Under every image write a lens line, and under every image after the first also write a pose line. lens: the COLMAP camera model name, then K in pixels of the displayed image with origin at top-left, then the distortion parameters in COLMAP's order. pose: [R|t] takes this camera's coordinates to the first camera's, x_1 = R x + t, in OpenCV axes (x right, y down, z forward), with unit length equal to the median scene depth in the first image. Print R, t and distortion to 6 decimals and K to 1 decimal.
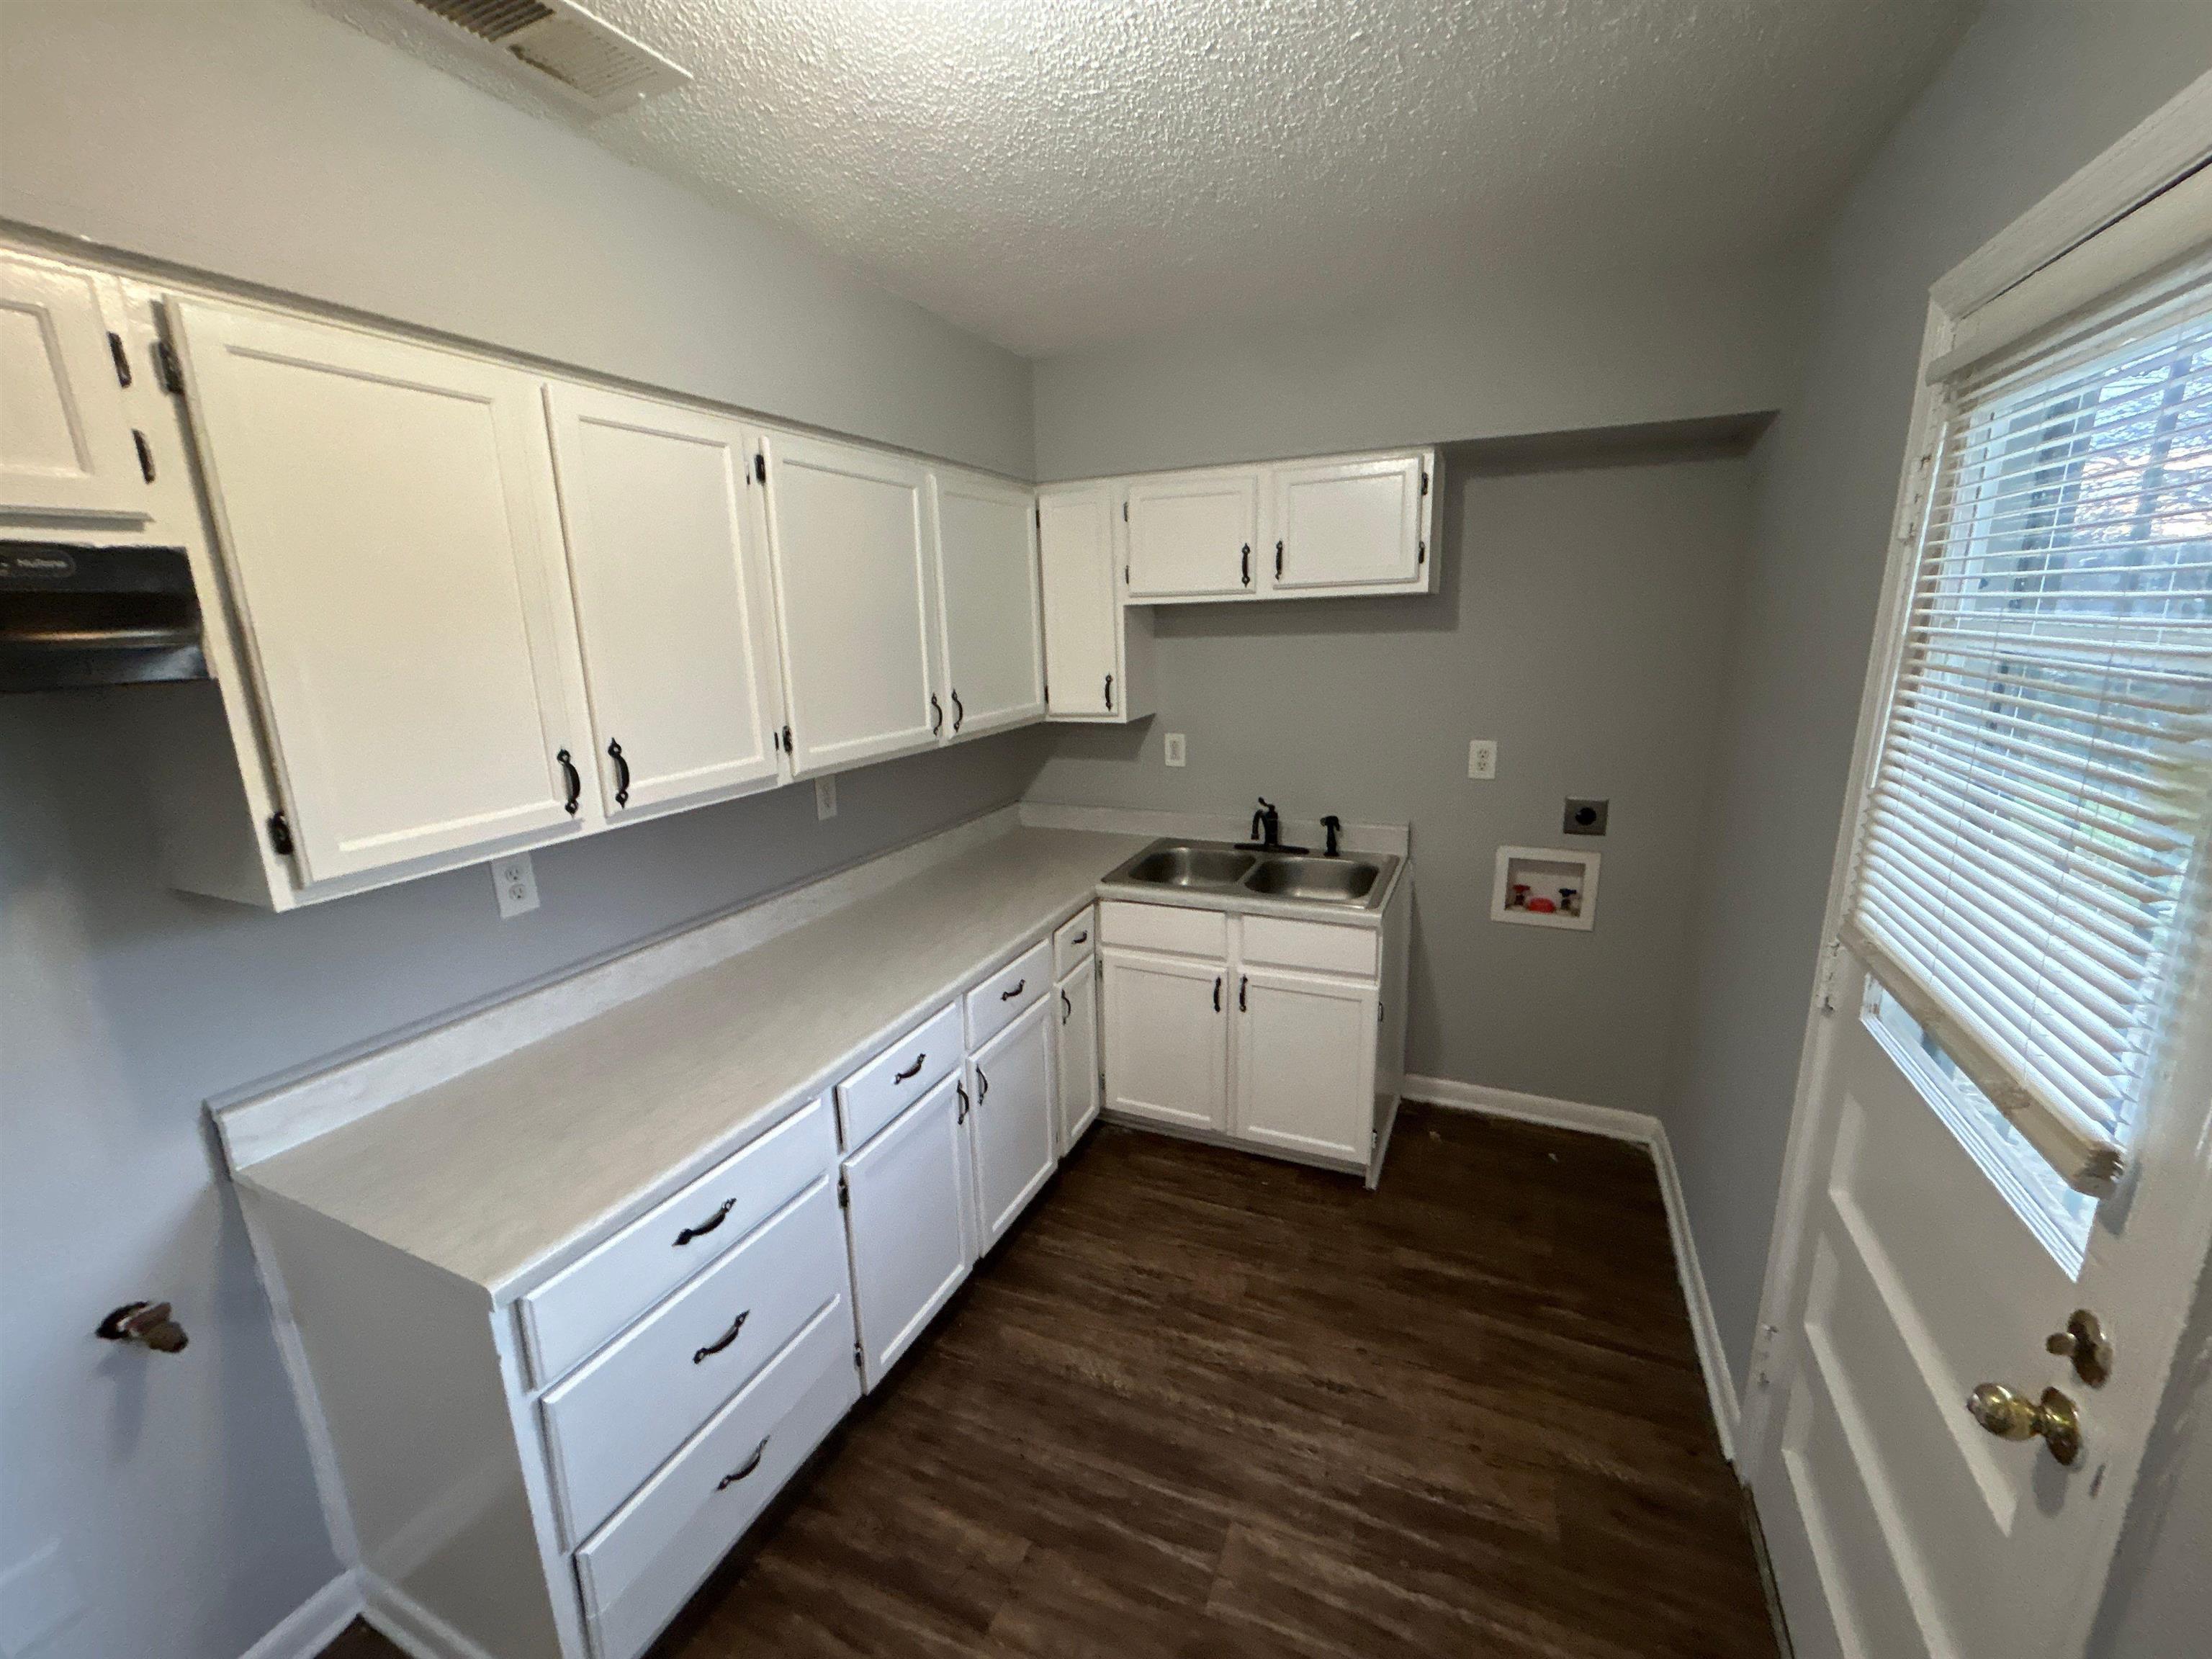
lens RADIAL K [[899.8, 0, 1109.0], [0, 899.8, 826.4], [0, 0, 1]] dist [-0.002688, 0.000511]
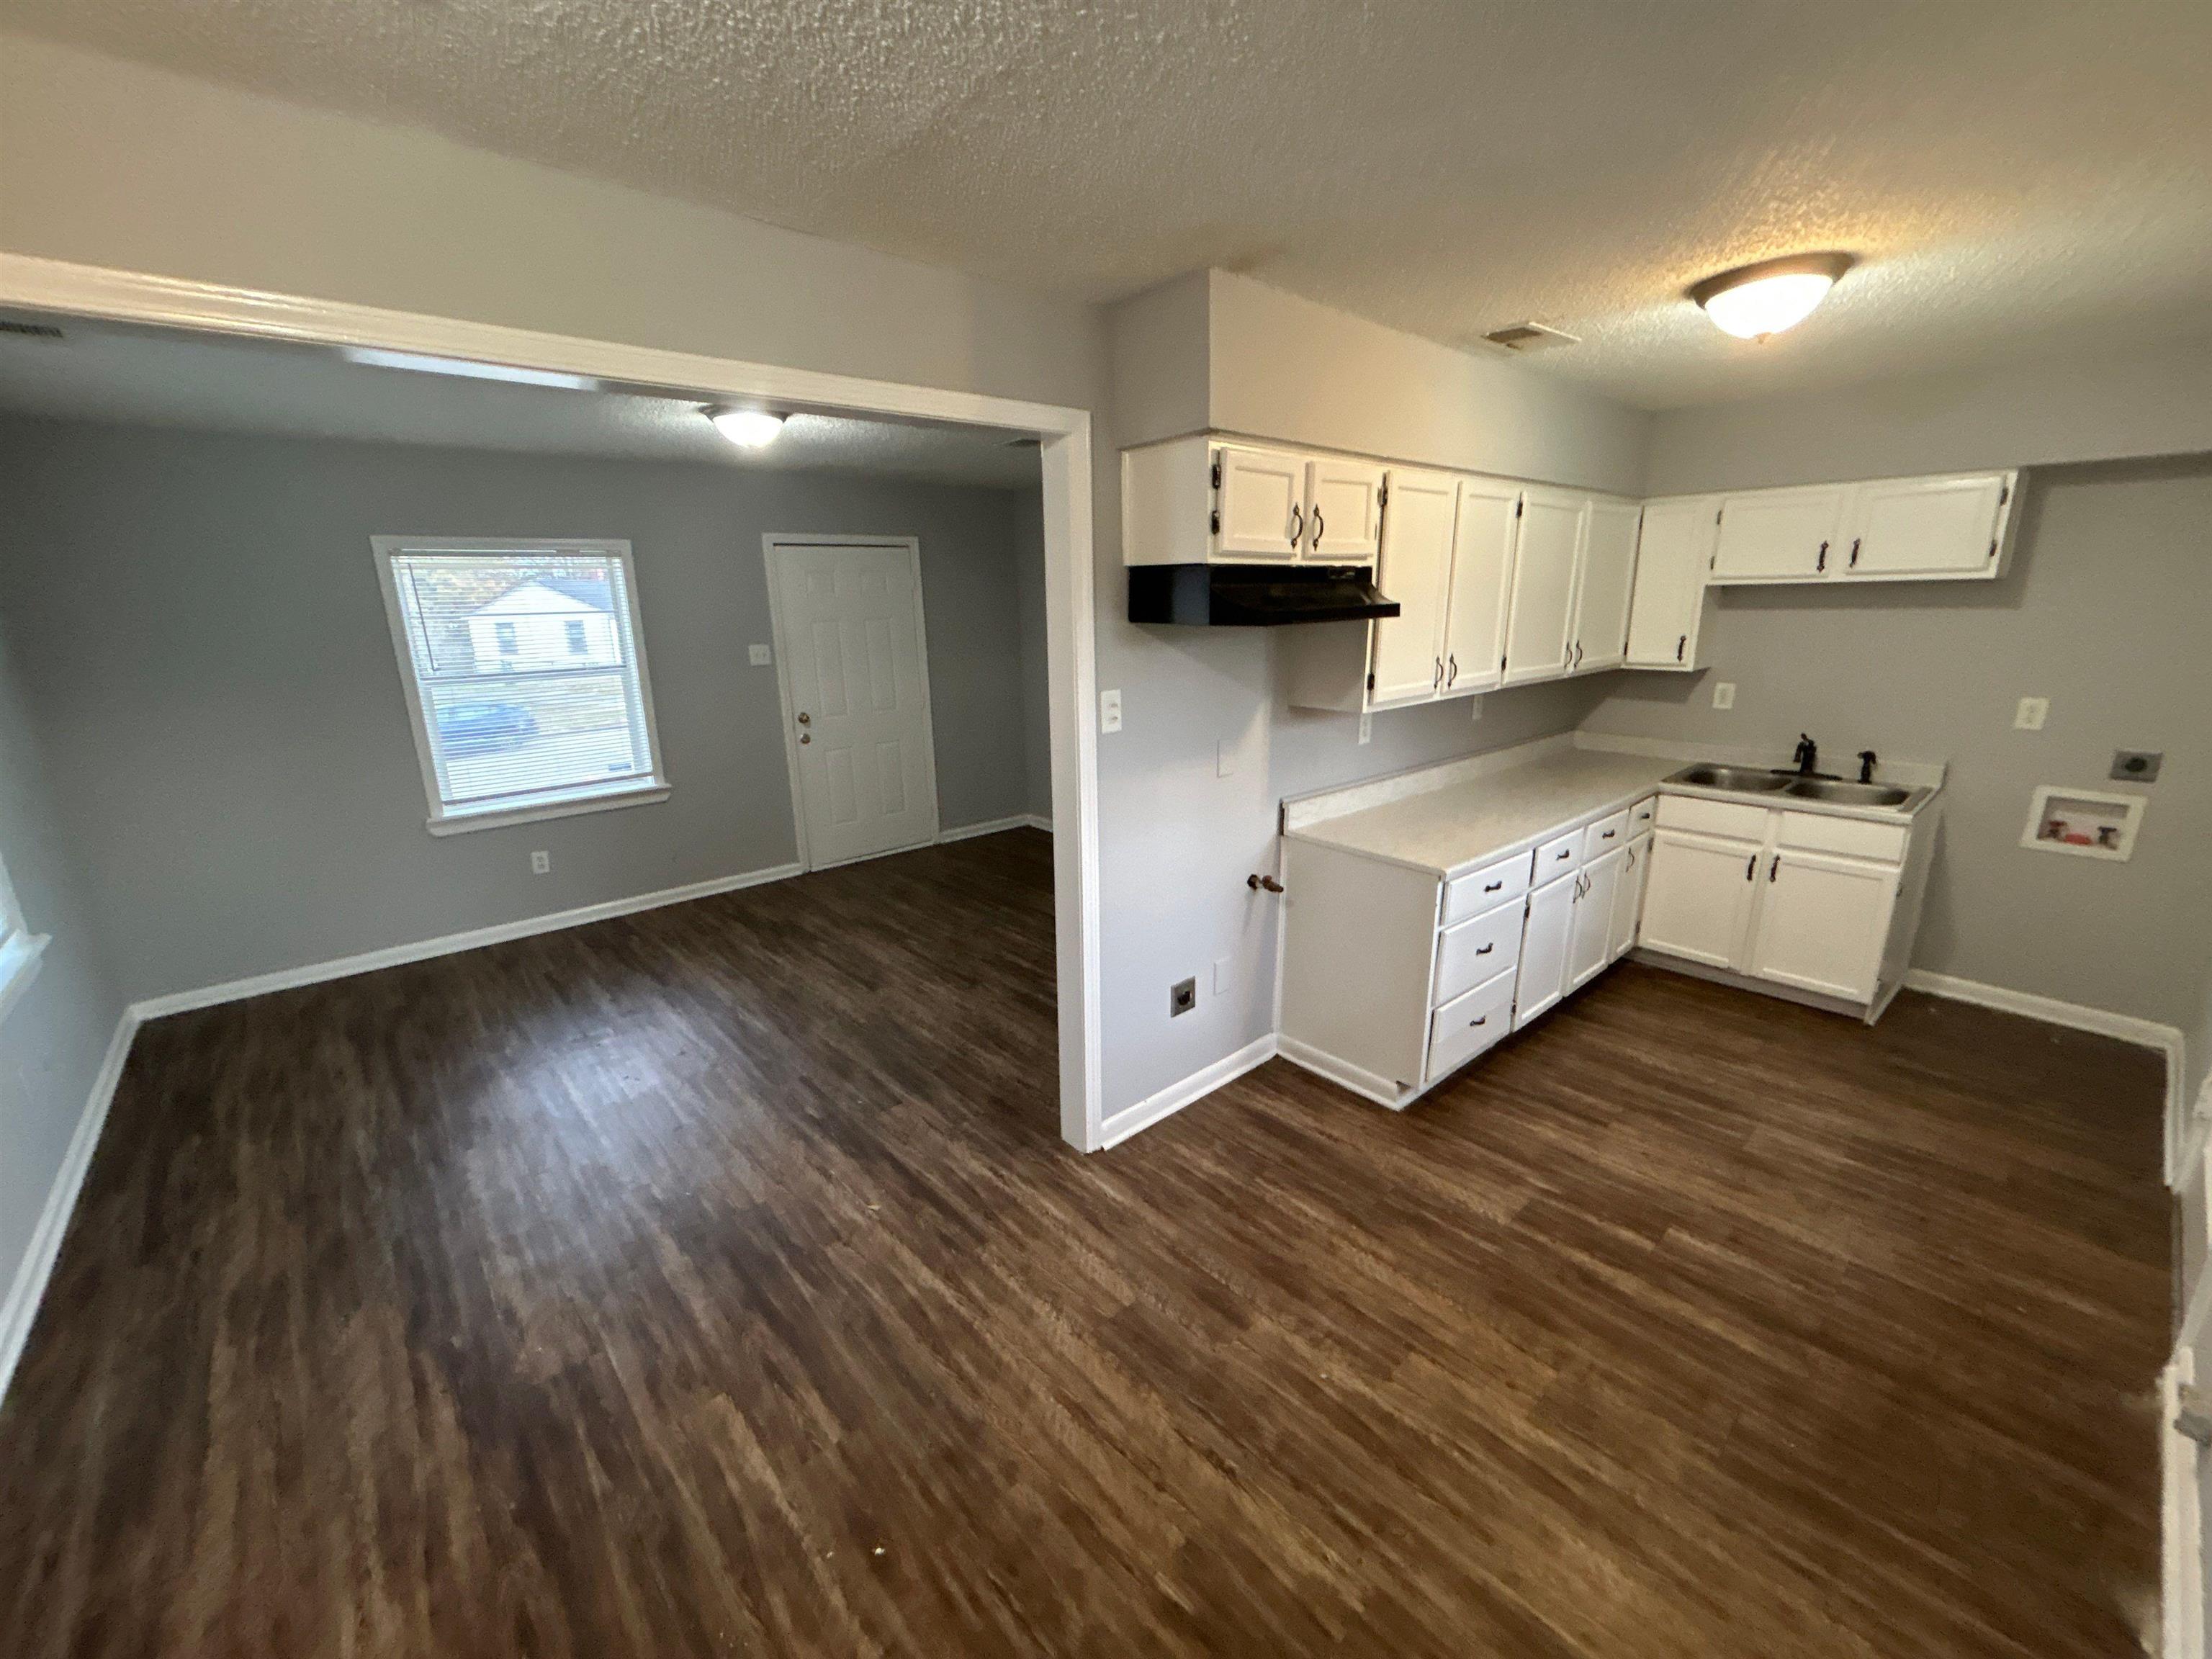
lens RADIAL K [[899.8, 0, 1101.2], [0, 899.8, 830.2], [0, 0, 1]] dist [-0.002688, 0.000511]
pose [[0.907413, 0.117509, -0.403477, -0.277233], [-0.102706, 0.993007, 0.058219, 0.175613], [0.407496, -0.011389, 0.913136, -0.790430]]
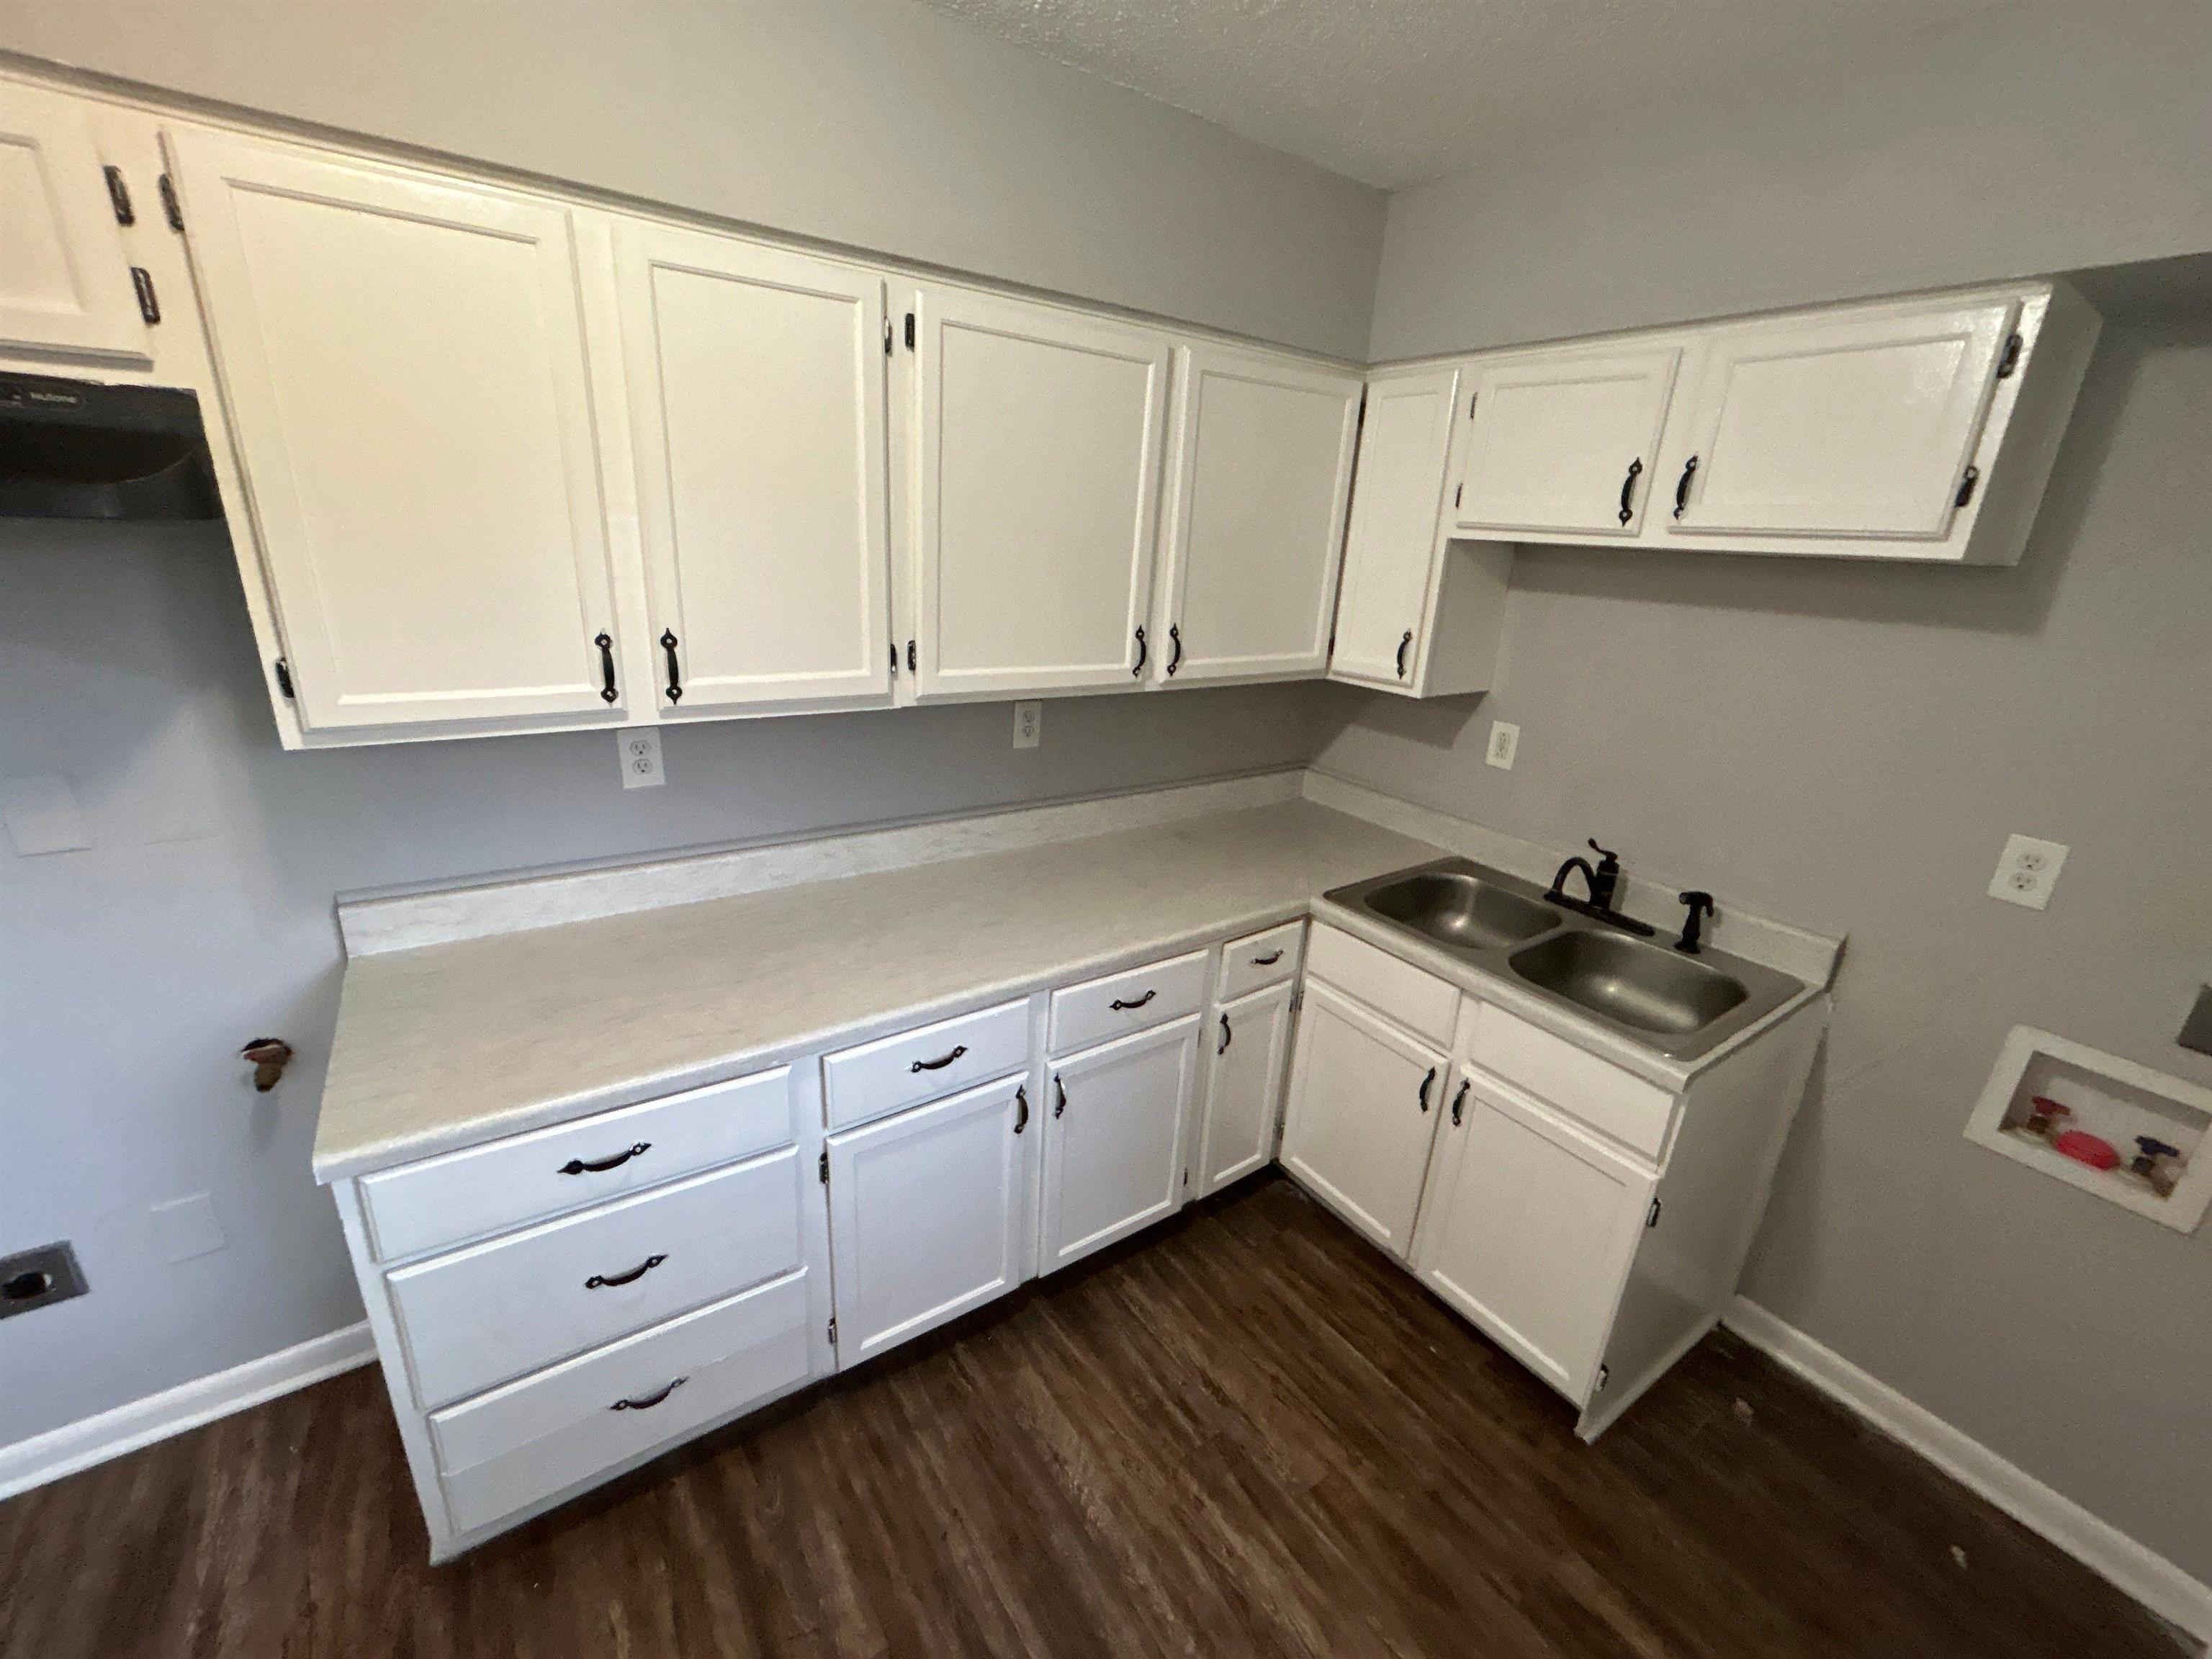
lens RADIAL K [[899.8, 0, 1101.4], [0, 899.8, 826.0], [0, 0, 1]] dist [-0.002688, 0.000511]
pose [[0.851681, 0.237033, -0.467392, 0.215594], [-0.196737, 0.971247, 0.134064, -0.077015], [0.485731, -0.022227, 0.873826, 0.273251]]
